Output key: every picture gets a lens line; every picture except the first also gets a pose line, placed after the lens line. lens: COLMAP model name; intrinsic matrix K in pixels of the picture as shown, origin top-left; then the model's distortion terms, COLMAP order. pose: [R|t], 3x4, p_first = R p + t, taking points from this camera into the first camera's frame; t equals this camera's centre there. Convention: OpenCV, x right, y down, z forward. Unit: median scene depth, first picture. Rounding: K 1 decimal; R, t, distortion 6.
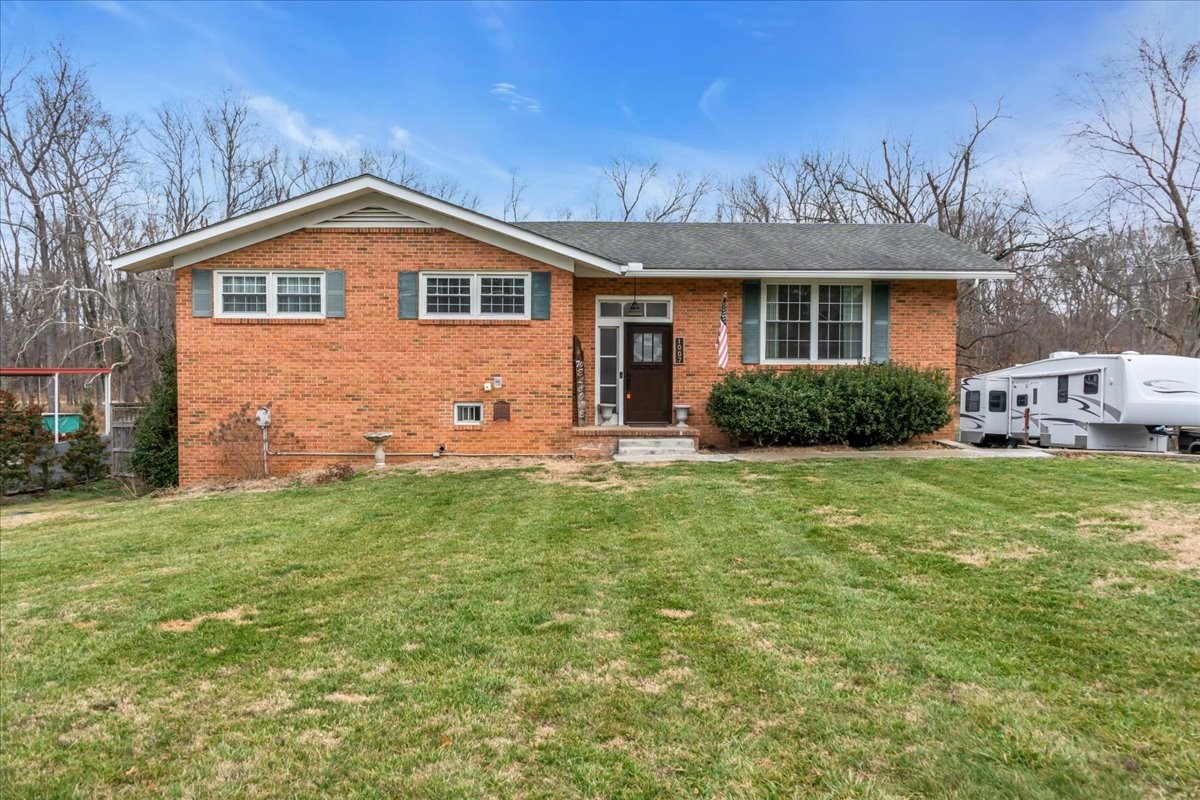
lens RADIAL K [[728.6, 0, 601.3], [0, 728.6, 388.0], [0, 0, 1]] dist [-0.007867, -0.000475]
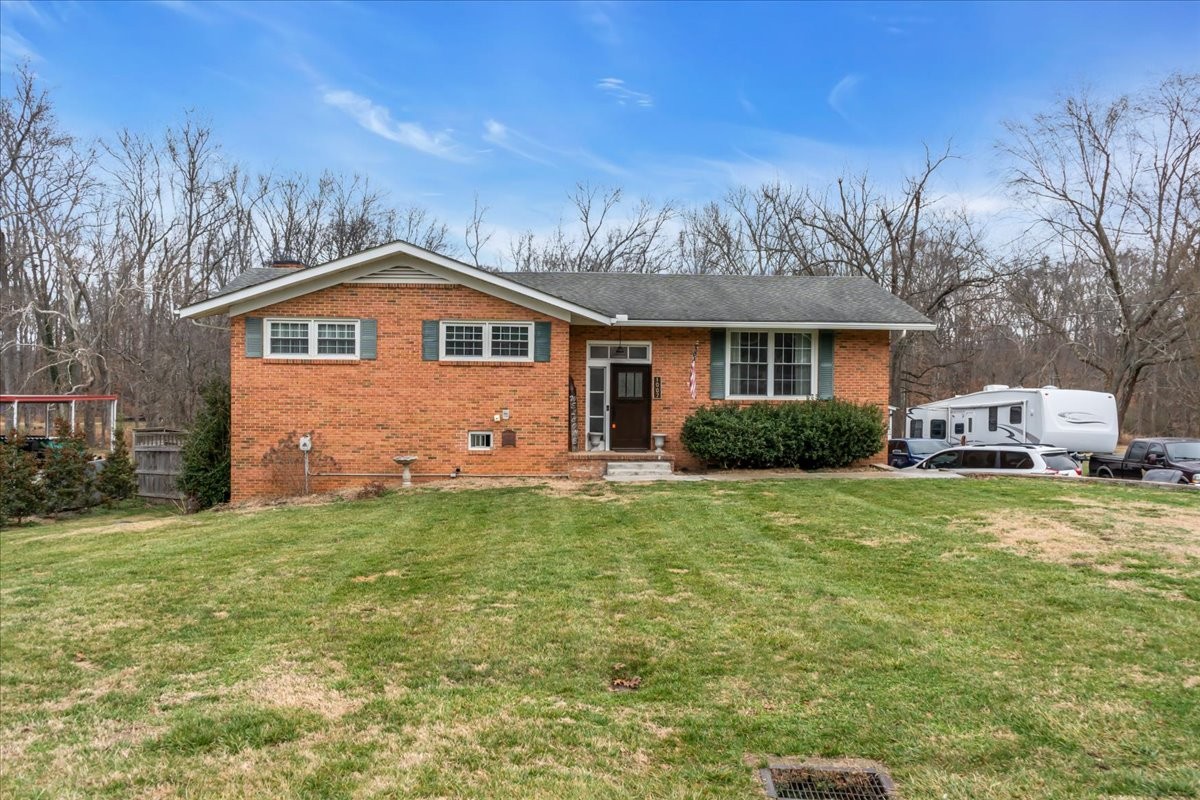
lens RADIAL K [[728.6, 0, 586.9], [0, 728.6, 395.6], [0, 0, 1]] dist [-0.007867, -0.000475]
pose [[0.999494, 0.005052, 0.031419, -0.047210], [-0.004334, 0.999729, -0.022873, -0.011799], [-0.031527, 0.022725, 0.999245, -0.189562]]
